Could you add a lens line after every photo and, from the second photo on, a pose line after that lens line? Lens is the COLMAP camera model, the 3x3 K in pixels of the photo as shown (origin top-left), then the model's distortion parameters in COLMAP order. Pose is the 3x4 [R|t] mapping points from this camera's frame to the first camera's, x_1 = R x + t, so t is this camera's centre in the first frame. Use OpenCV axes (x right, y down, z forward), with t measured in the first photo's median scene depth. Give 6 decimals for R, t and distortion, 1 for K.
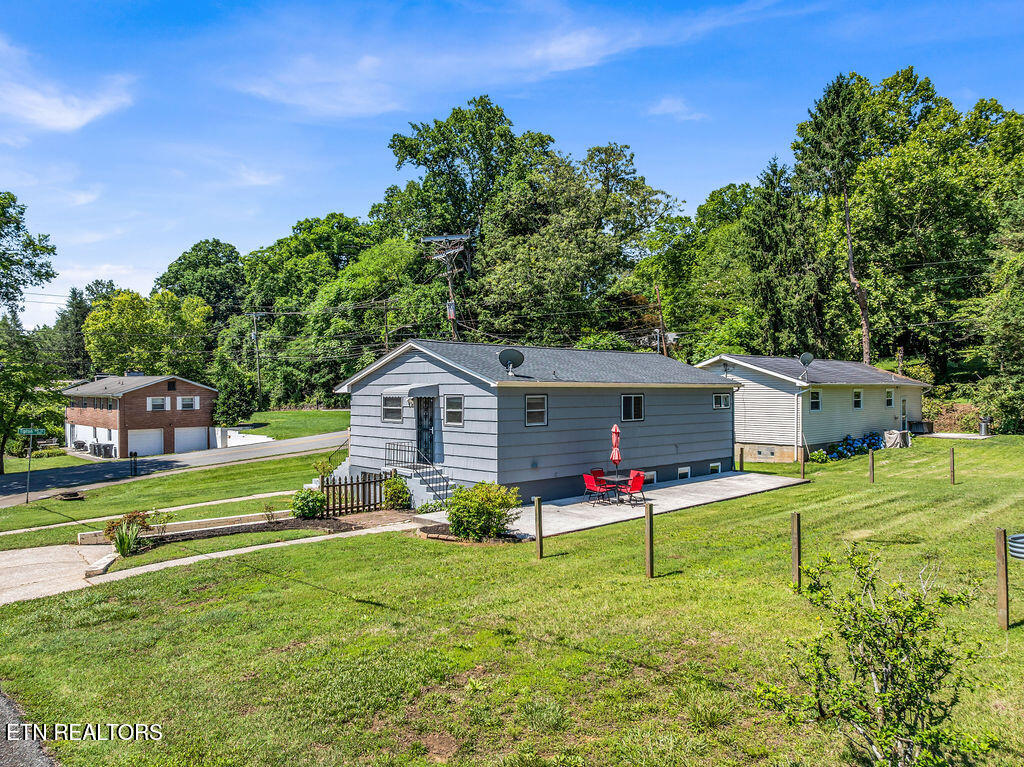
lens RADIAL K [[727.5, 0, 514.4], [0, 727.5, 387.7], [0, 0, 1]] dist [-0.038618, -0.005412]
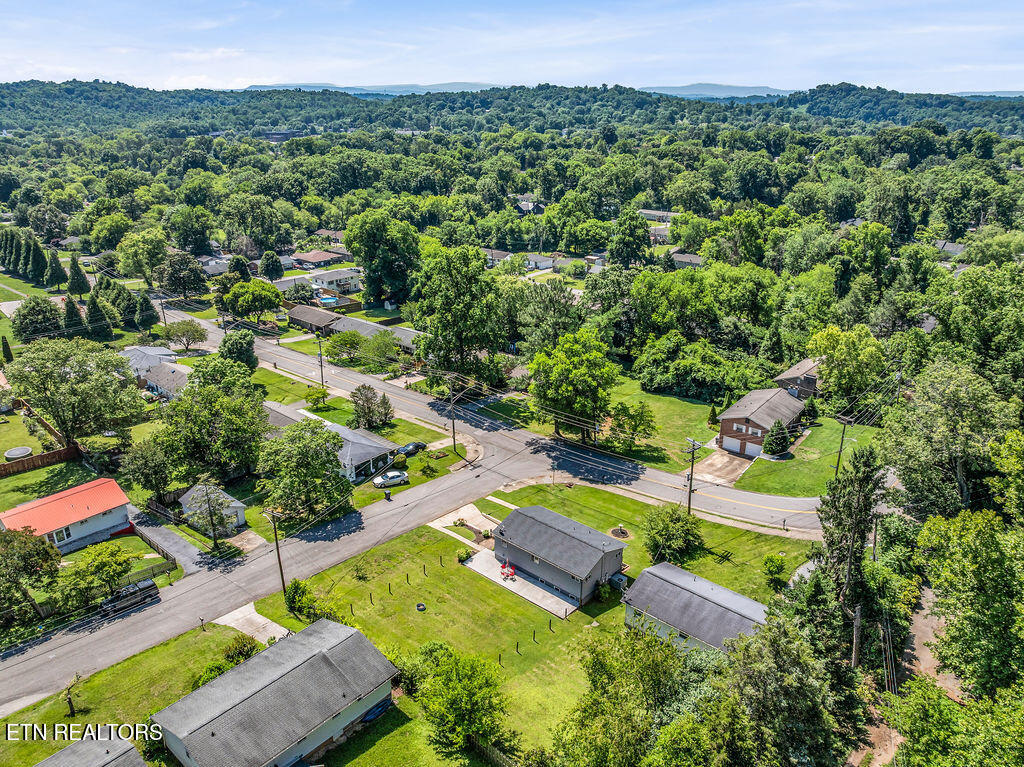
lens RADIAL K [[727.5, 0, 514.4], [0, 727.5, 387.7], [0, 0, 1]] dist [-0.038618, -0.005412]
pose [[0.069400, 0.353219, -0.932963, 1.181753], [0.011161, 0.934884, 0.354777, -0.746622], [0.997526, -0.035035, 0.060939, 0.298563]]
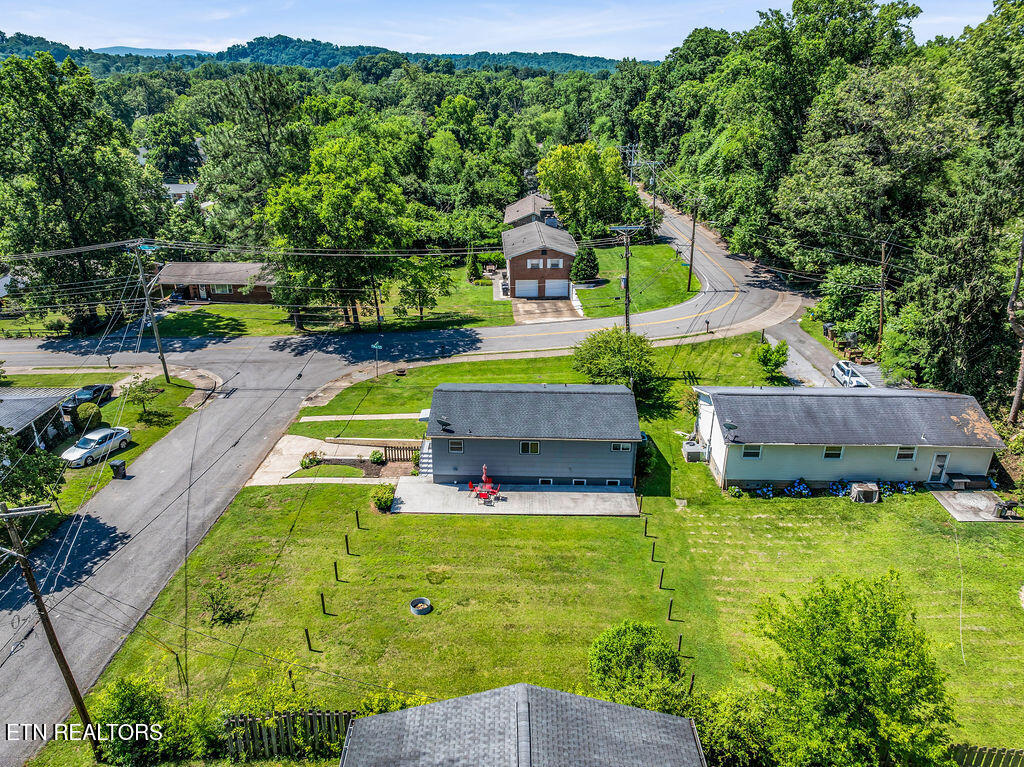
lens RADIAL K [[727.5, 0, 514.4], [0, 727.5, 387.7], [0, 0, 1]] dist [-0.038618, -0.005412]
pose [[0.702072, 0.277393, -0.655857, 0.519944], [0.010316, 0.916952, 0.398865, -0.336884], [0.712031, -0.286797, 0.640905, -0.058415]]
